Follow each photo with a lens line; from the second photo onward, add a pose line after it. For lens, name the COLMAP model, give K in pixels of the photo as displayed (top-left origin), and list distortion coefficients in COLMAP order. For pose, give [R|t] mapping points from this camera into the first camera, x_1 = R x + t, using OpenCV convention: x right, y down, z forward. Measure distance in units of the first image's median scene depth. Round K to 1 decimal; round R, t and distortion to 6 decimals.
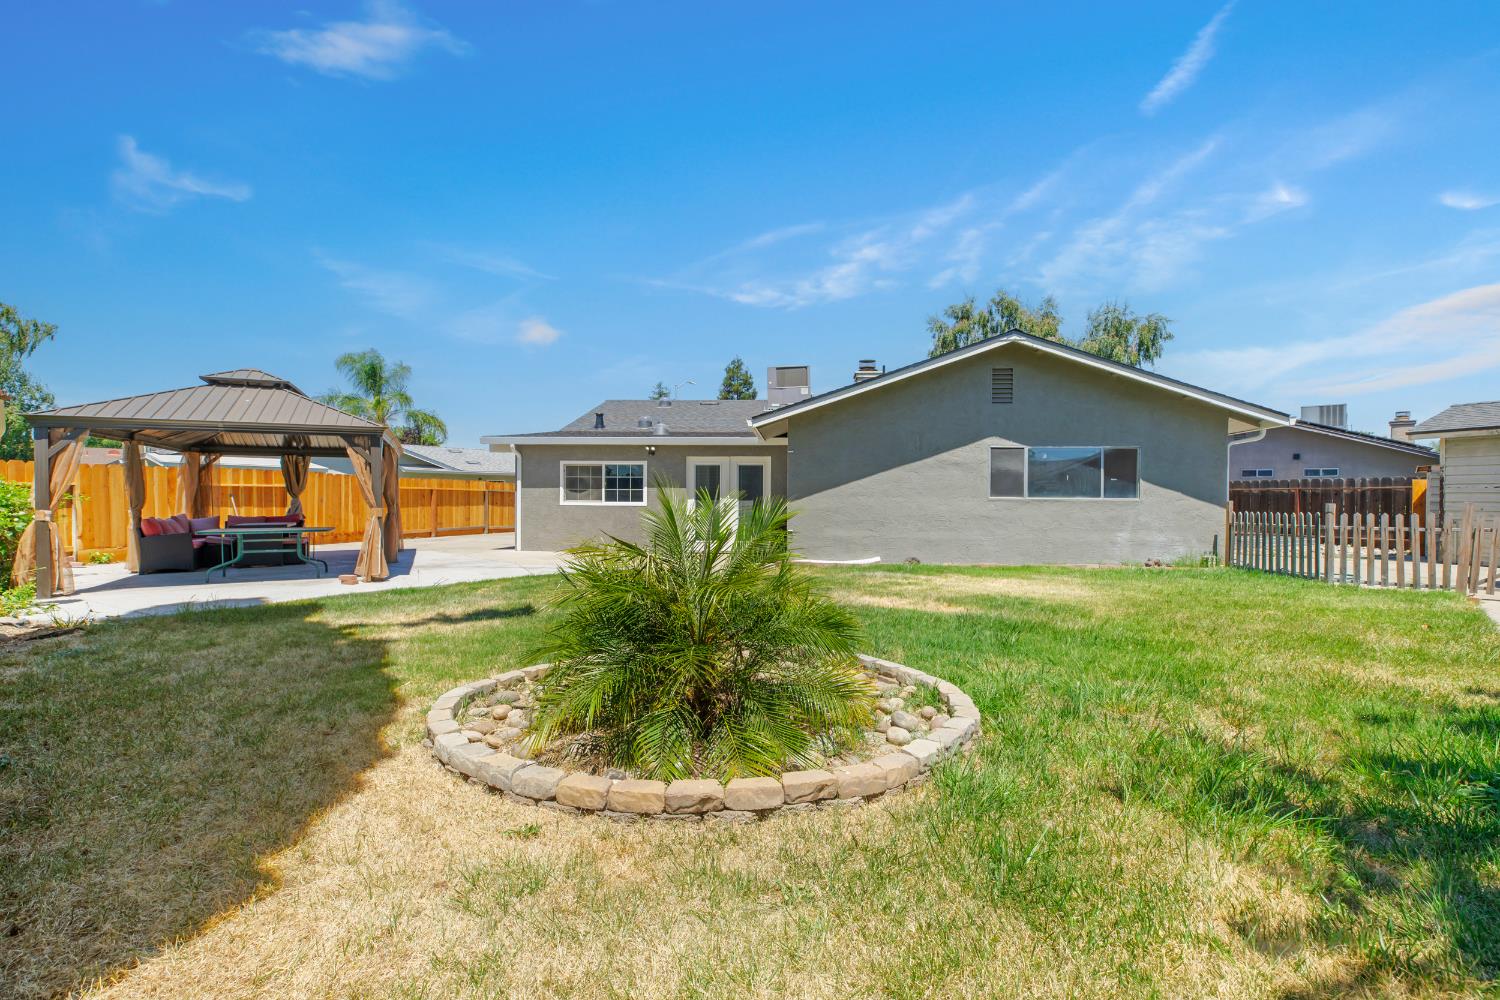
lens RADIAL K [[688.1, 0, 752.6], [0, 688.1, 502.5], [0, 0, 1]] dist [-0.004216, -0.001487]
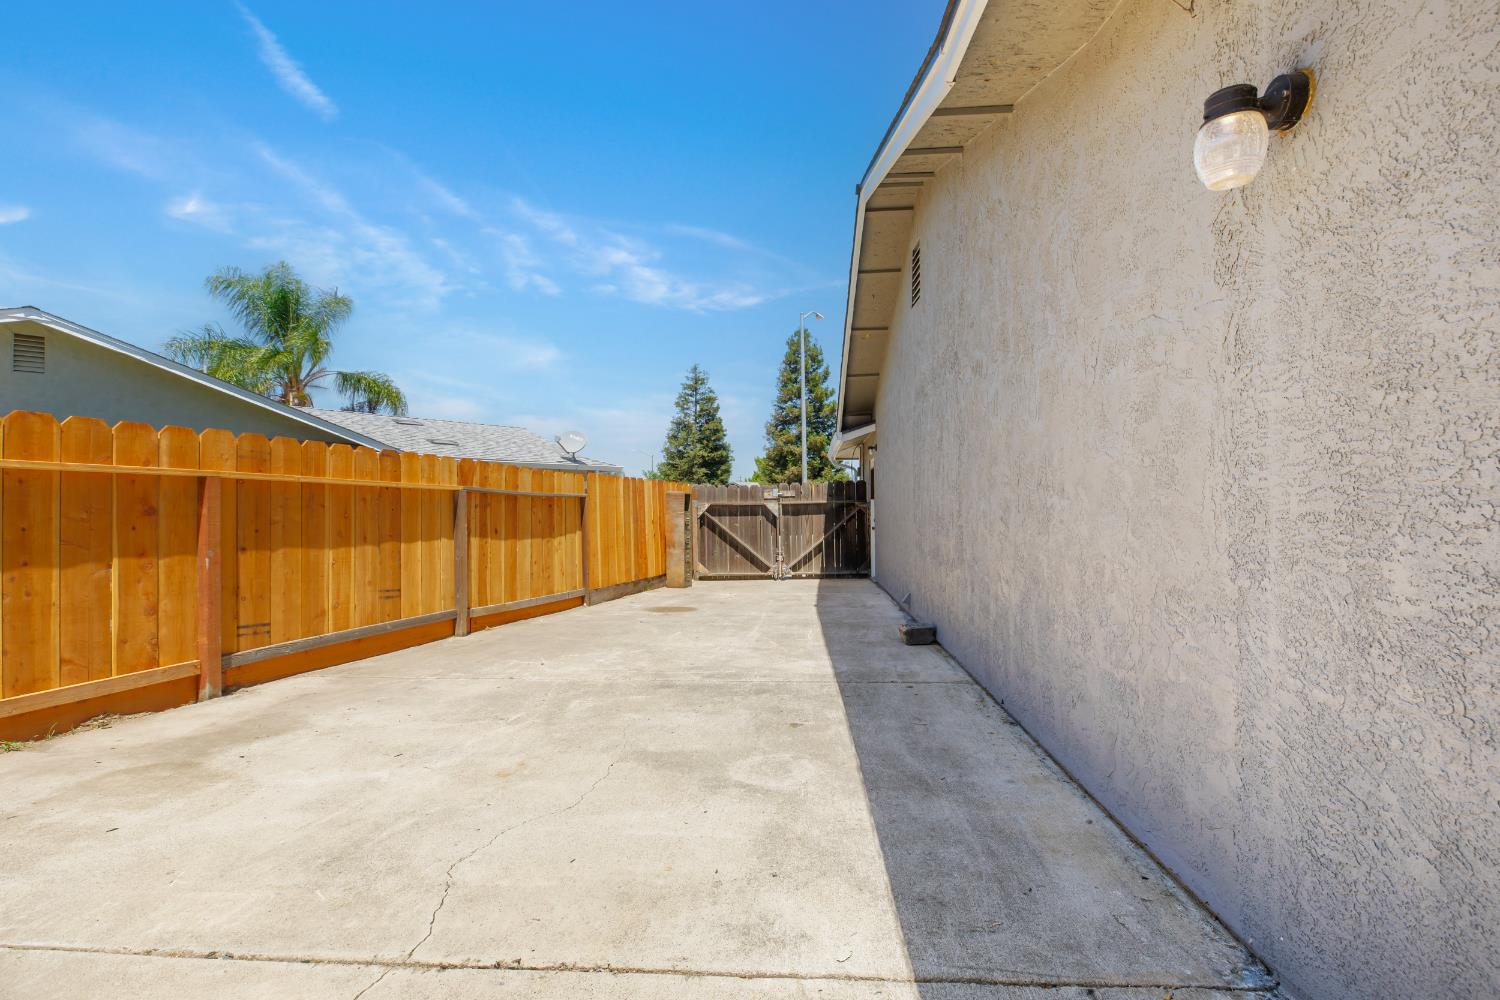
lens RADIAL K [[688.1, 0, 752.7], [0, 688.1, 500.3], [0, 0, 1]] dist [-0.004216, -0.001487]
pose [[0.999839, -0.013179, 0.012159, -0.208459], [0.013439, 0.999678, -0.021516, -0.003274], [-0.011871, 0.021676, 0.999695, 0.551659]]
